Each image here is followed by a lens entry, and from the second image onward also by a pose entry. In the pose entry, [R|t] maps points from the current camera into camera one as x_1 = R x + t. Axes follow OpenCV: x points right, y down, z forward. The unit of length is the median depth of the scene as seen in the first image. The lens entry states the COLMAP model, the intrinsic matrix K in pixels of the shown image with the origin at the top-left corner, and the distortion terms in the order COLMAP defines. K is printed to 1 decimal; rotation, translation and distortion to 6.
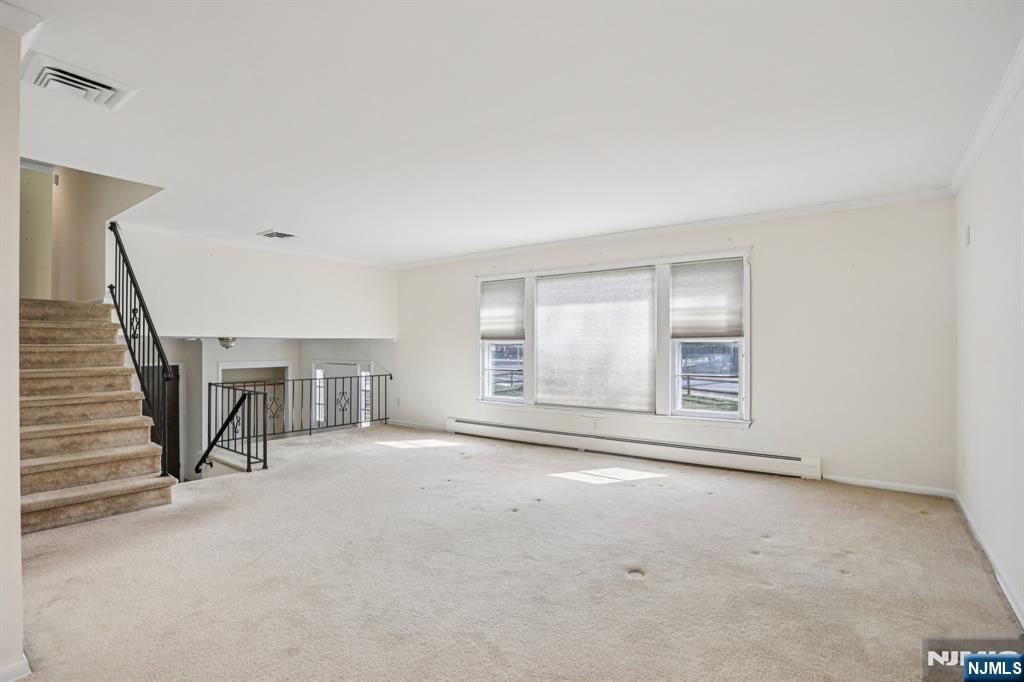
lens RADIAL K [[497.8, 0, 505.8], [0, 497.8, 341.3], [0, 0, 1]] dist [-0.073411, 0.029466]
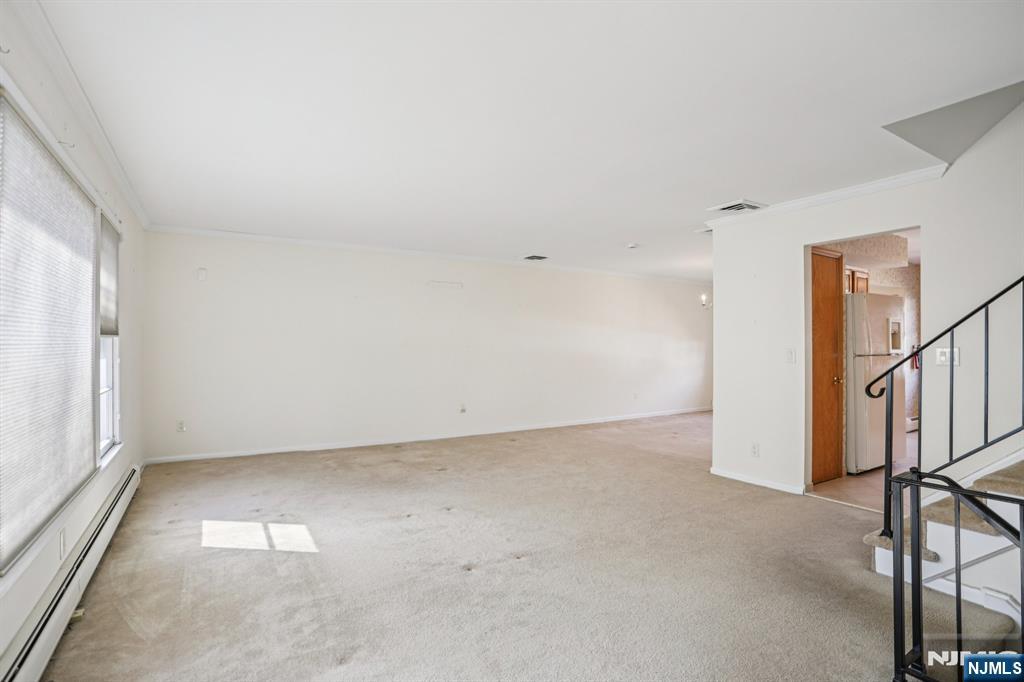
lens RADIAL K [[497.8, 0, 505.8], [0, 497.8, 341.3], [0, 0, 1]] dist [-0.073411, 0.029466]
pose [[-0.926798, 0.003239, 0.375547, -0.299467], [-0.003381, 0.999850, -0.016967, 0.008395], [-0.375546, -0.016995, -0.926648, 1.204272]]
